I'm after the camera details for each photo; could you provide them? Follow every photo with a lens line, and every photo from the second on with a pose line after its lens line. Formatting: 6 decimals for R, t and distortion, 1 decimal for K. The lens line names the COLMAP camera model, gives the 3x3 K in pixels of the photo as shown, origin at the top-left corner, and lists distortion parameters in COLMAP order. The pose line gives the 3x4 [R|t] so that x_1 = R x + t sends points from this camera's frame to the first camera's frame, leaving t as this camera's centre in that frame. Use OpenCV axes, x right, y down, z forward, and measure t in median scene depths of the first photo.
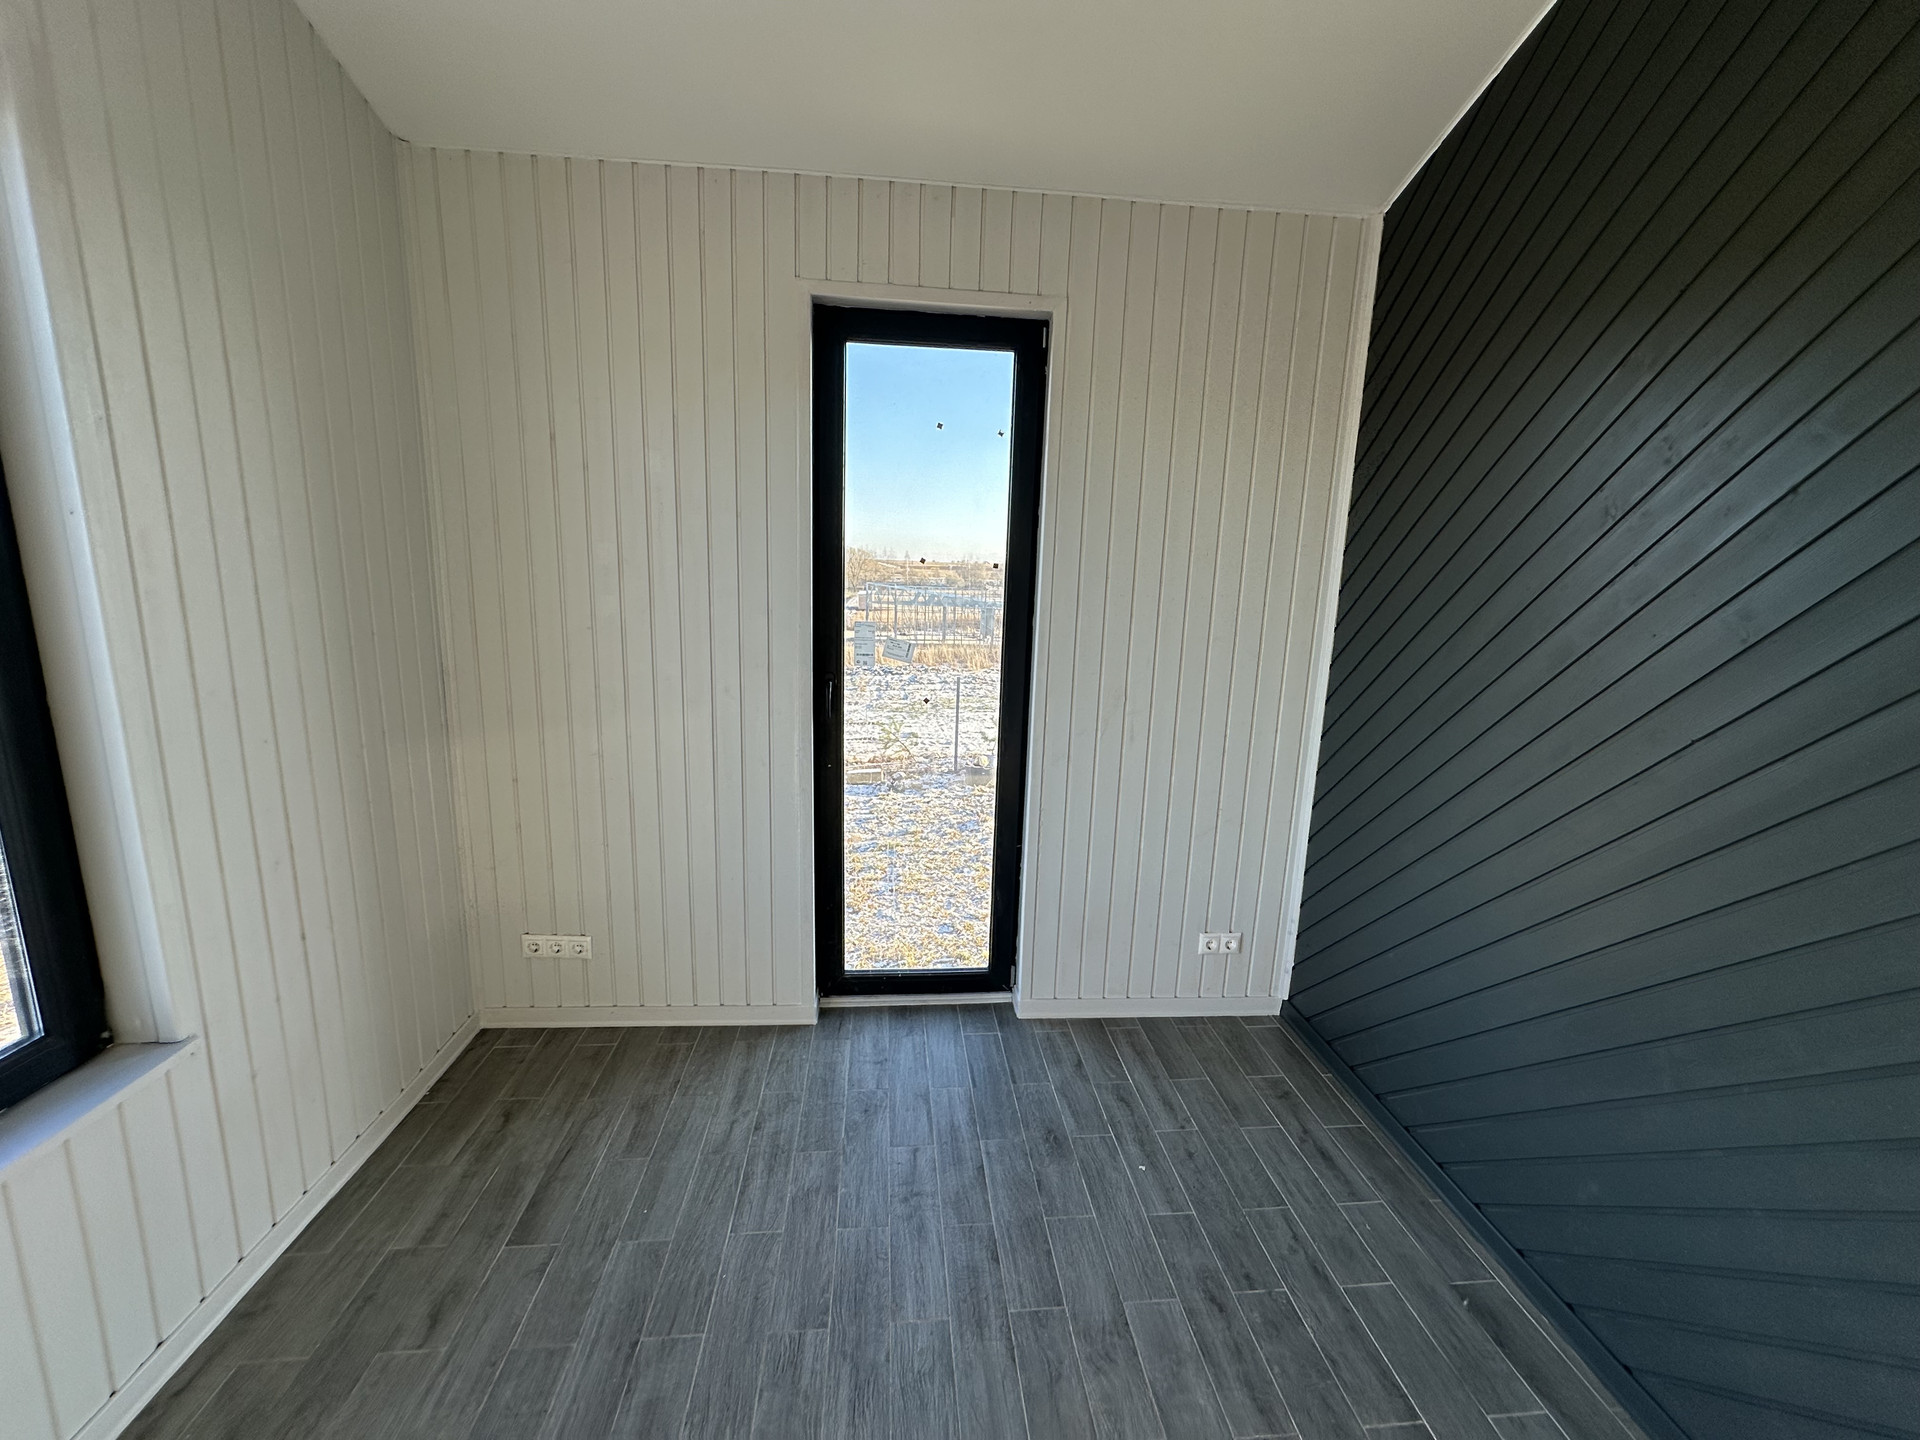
lens RADIAL K [[762.5, 0, 961.7], [0, 762.5, 718.5], [0, 0, 1]] dist [-0.003335, -0.000325]
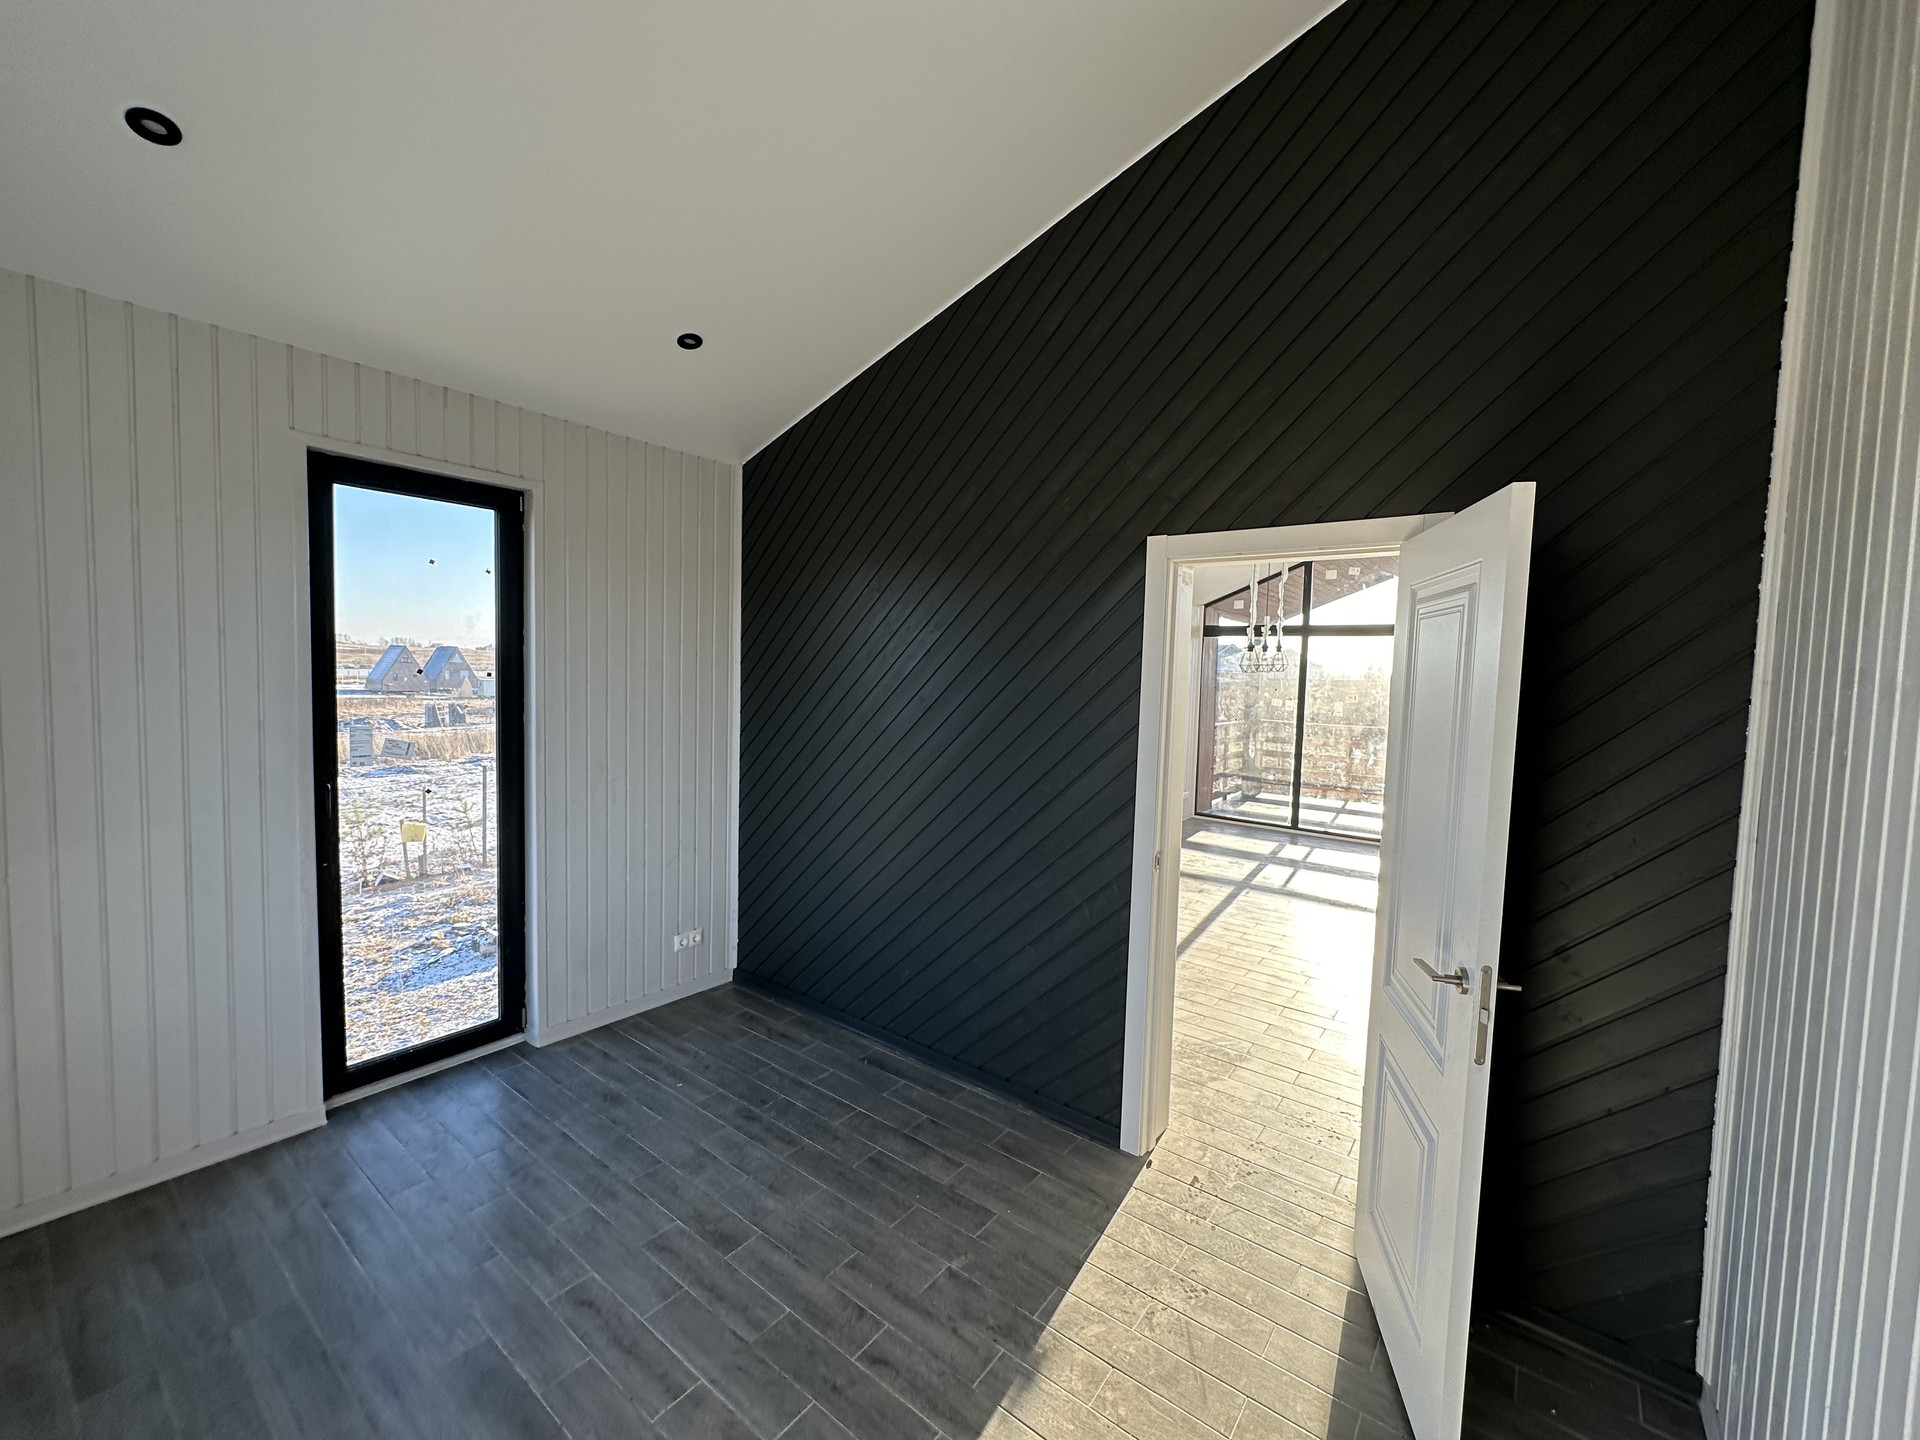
lens RADIAL K [[762.5, 0, 956.2], [0, 762.5, 718.3], [0, 0, 1]] dist [-0.003335, -0.000325]
pose [[0.682211, -0.058935, 0.728776, -0.365140], [0.131294, 0.990419, -0.042811, 0.022930], [-0.719270, 0.124889, 0.683412, -0.401409]]
